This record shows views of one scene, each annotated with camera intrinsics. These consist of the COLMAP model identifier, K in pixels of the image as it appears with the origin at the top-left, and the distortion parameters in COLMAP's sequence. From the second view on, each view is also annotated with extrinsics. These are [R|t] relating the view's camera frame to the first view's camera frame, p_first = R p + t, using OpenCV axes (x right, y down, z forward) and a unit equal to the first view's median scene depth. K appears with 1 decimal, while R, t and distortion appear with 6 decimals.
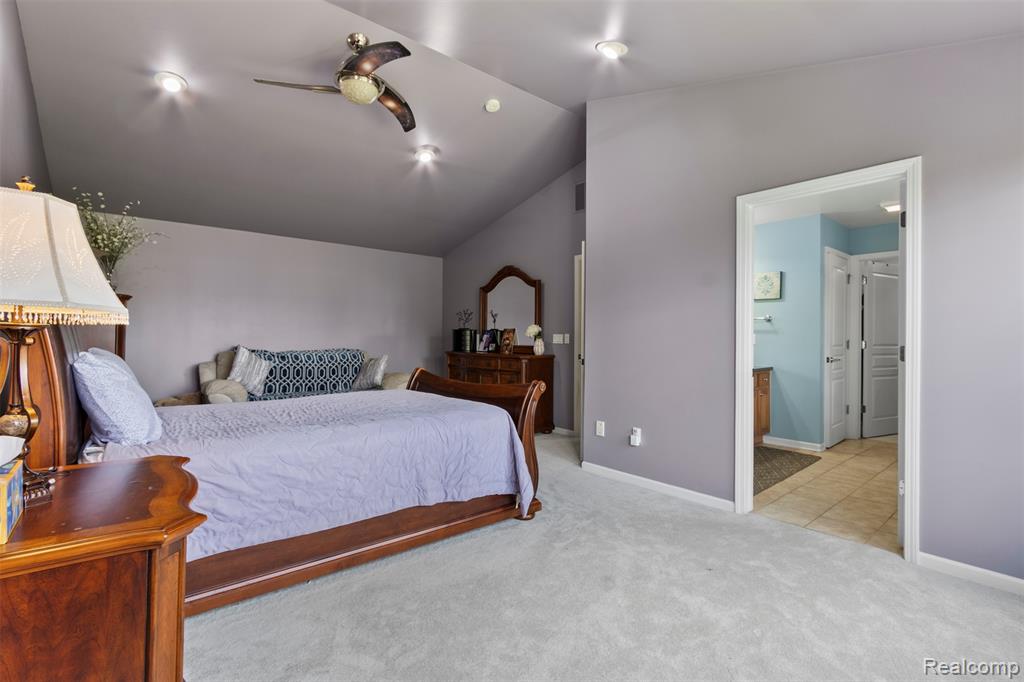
lens RADIAL K [[469.2, 0, 511.6], [0, 469.2, 338.4], [0, 0, 1]] dist [-0.013436, 0.000754]
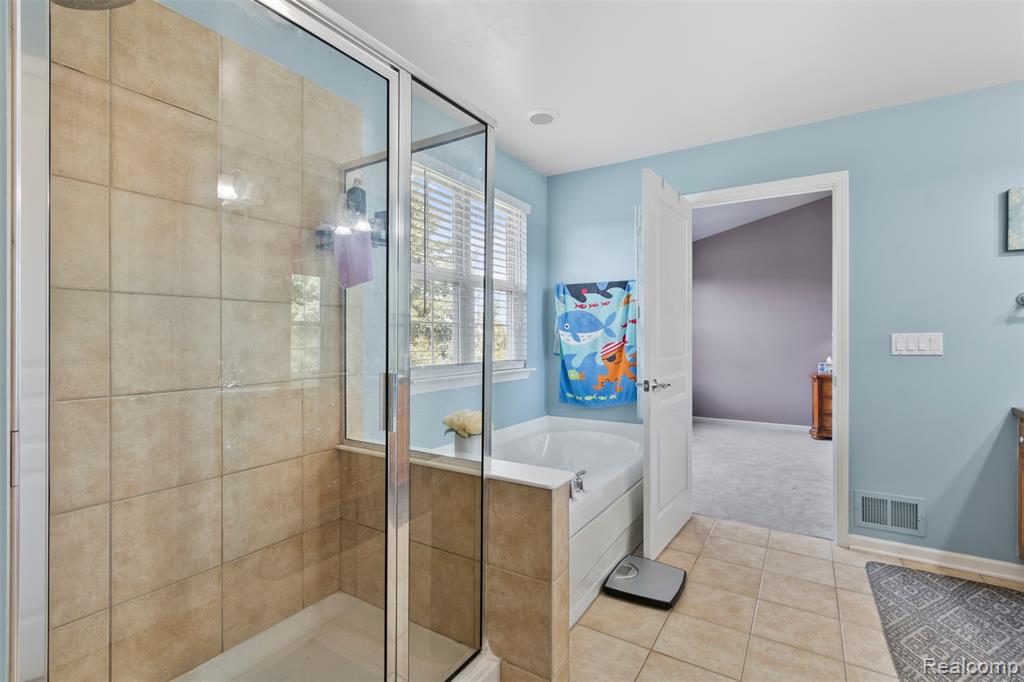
lens RADIAL K [[469.2, 0, 502.2], [0, 469.2, 335.8], [0, 0, 1]] dist [-0.013436, 0.000754]
pose [[-0.956261, -0.004027, -0.292487, 1.251817], [-0.003852, 0.999992, -0.001176, -0.008502], [0.292489, 0.000002, -0.956269, 1.519071]]
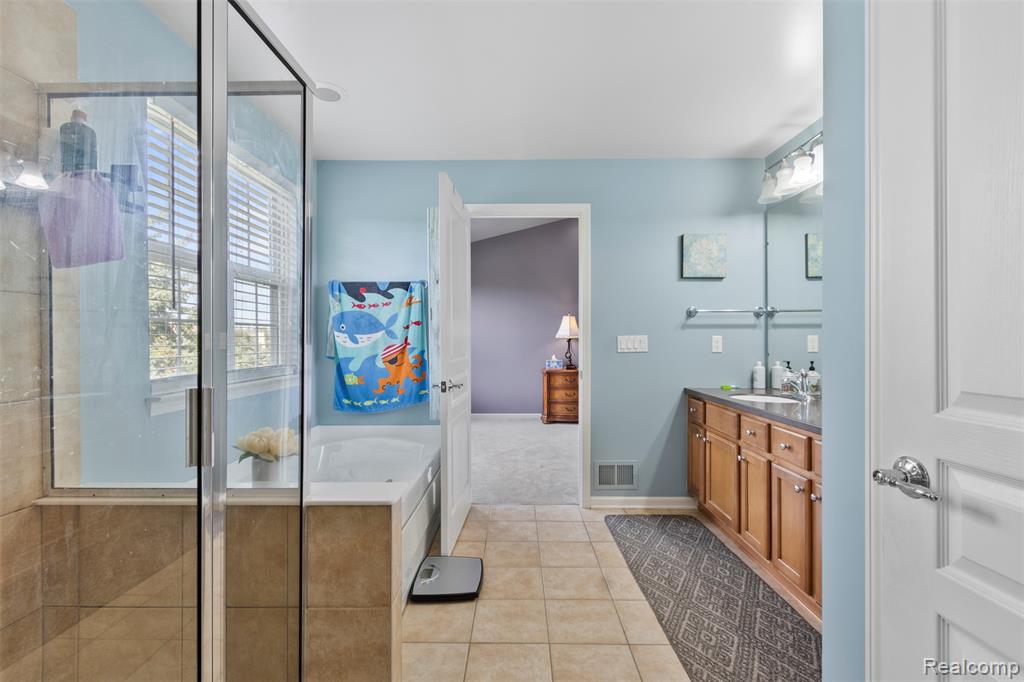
lens RADIAL K [[469.2, 0, 509.8], [0, 469.2, 341.3], [0, 0, 1]] dist [-0.013436, 0.000754]
pose [[-0.652346, 0.001728, -0.757919, 1.315629], [-0.002207, 0.999989, 0.004180, -0.007560], [0.757918, 0.004399, -0.652335, 1.451949]]
